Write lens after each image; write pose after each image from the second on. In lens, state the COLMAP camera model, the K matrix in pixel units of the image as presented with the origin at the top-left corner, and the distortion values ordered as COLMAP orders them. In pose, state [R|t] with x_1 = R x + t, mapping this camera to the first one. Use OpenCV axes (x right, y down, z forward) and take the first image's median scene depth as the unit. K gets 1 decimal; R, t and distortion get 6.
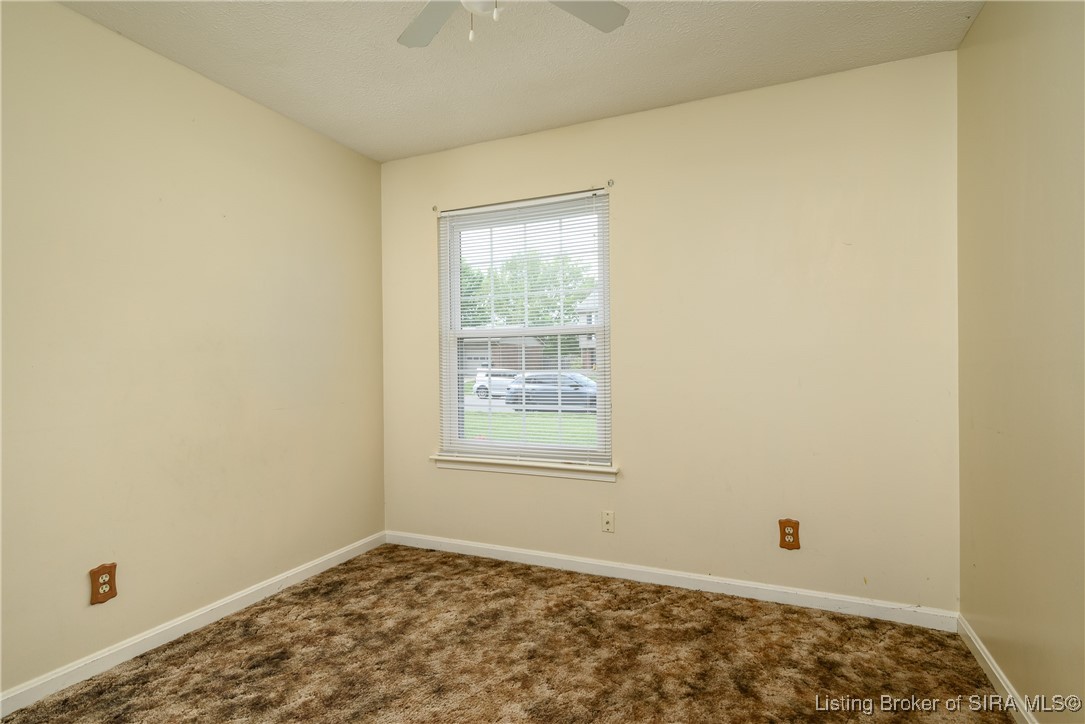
lens RADIAL K [[538.9, 0, 542.2], [0, 538.9, 358.5], [0, 0, 1]] dist [0.002687, -0.000746]
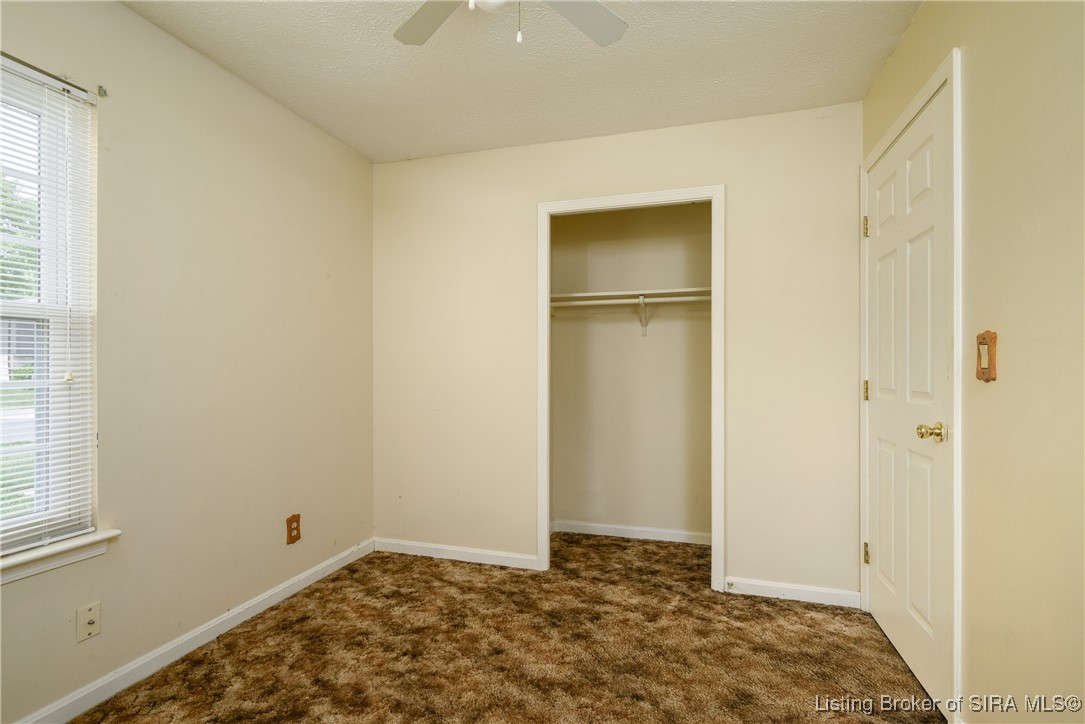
lens RADIAL K [[500.9, 0, 542.3], [0, 500.9, 367.2], [0, 0, 1]] dist [0.000128, 0.000014]
pose [[-0.111193, 0.011322, 0.993734, -0.664368], [-0.001784, 0.999931, -0.011592, 0.013915], [-0.993797, -0.003062, -0.111165, 0.684459]]
